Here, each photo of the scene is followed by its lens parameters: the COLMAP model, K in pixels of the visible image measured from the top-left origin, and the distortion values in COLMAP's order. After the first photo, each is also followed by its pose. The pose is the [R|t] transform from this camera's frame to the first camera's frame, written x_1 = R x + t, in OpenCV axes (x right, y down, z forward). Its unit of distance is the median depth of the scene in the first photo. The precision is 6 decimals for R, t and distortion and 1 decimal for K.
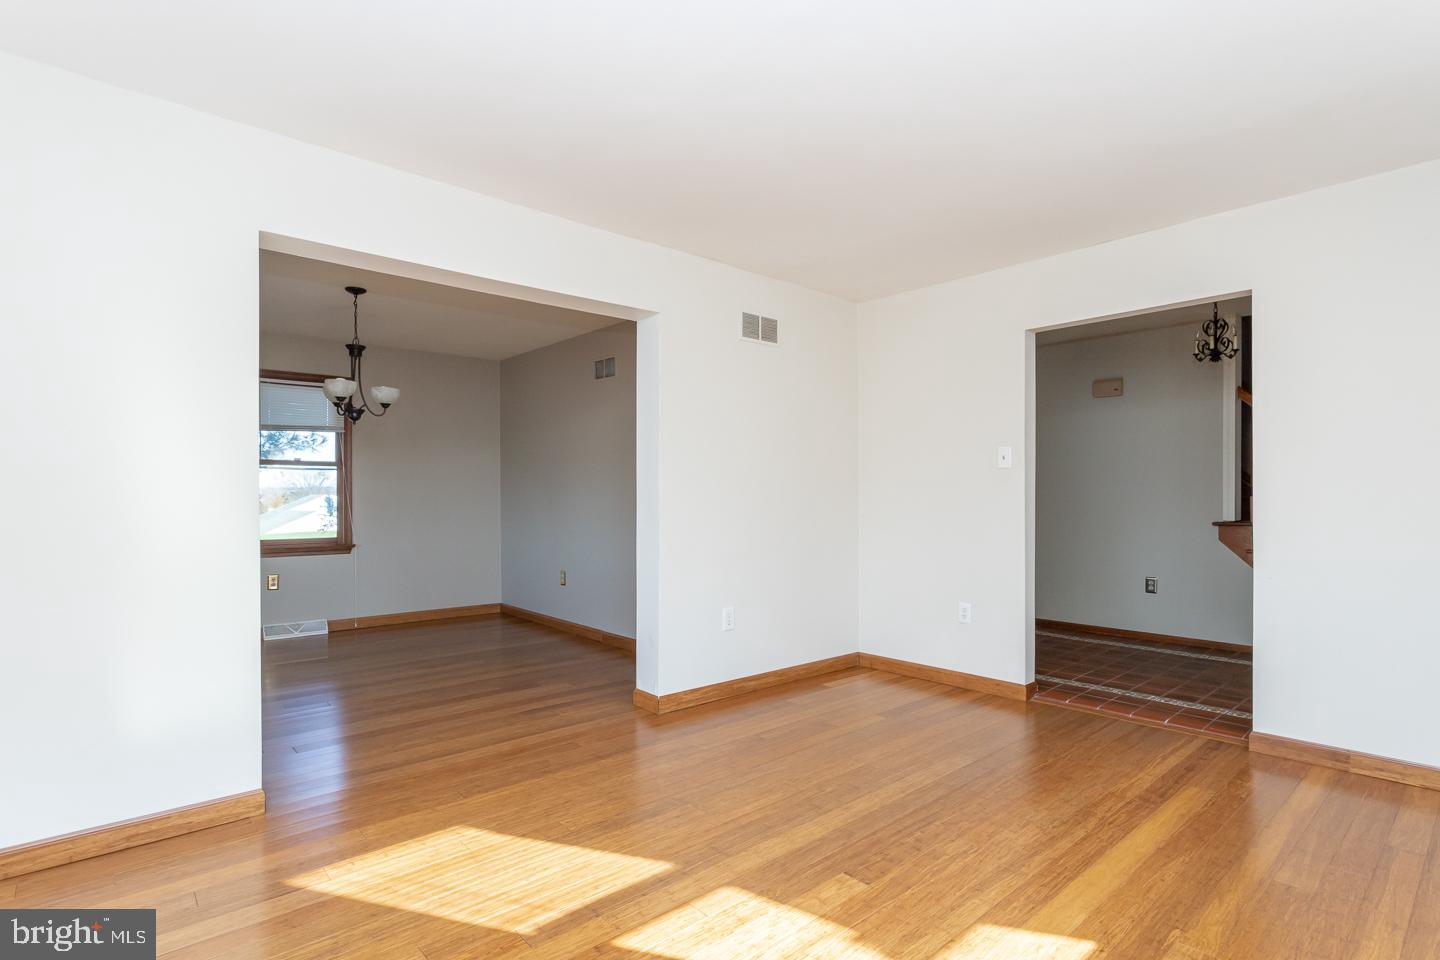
lens RADIAL K [[716.1, 0, 702.4], [0, 716.1, 486.9], [0, 0, 1]] dist [-0.012888, 0.000474]
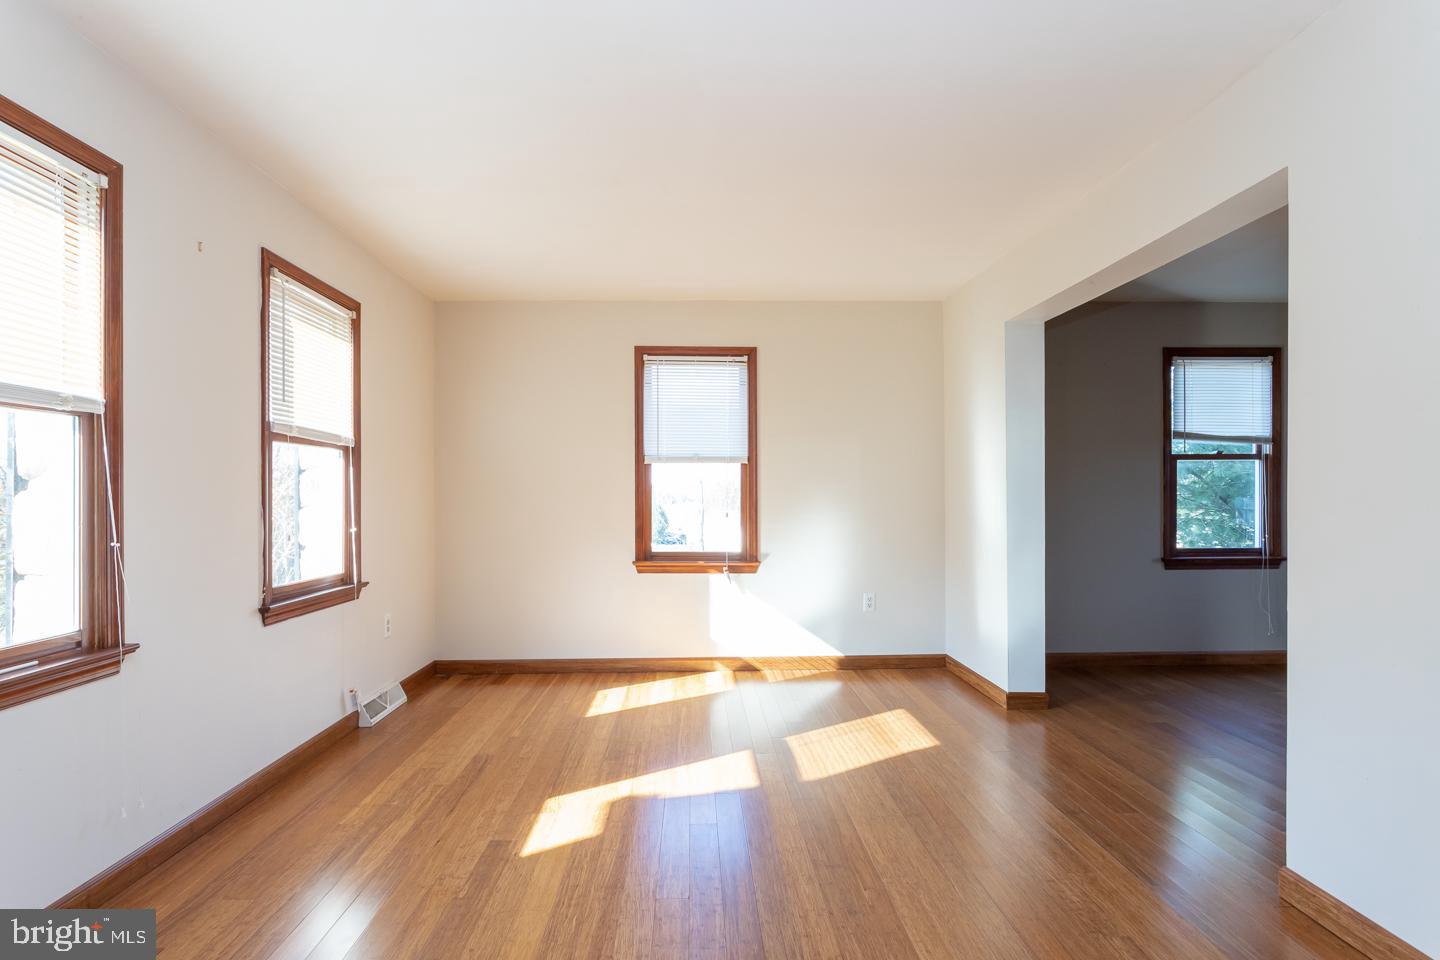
lens RADIAL K [[716.1, 0, 702.4], [0, 716.1, 486.9], [0, 0, 1]] dist [-0.012888, 0.000474]
pose [[-0.647682, 0.000313, -0.761911, 1.165189], [0.016298, 0.999777, -0.013443, 0.003908], [0.761736, -0.021125, -0.647543, 1.848878]]
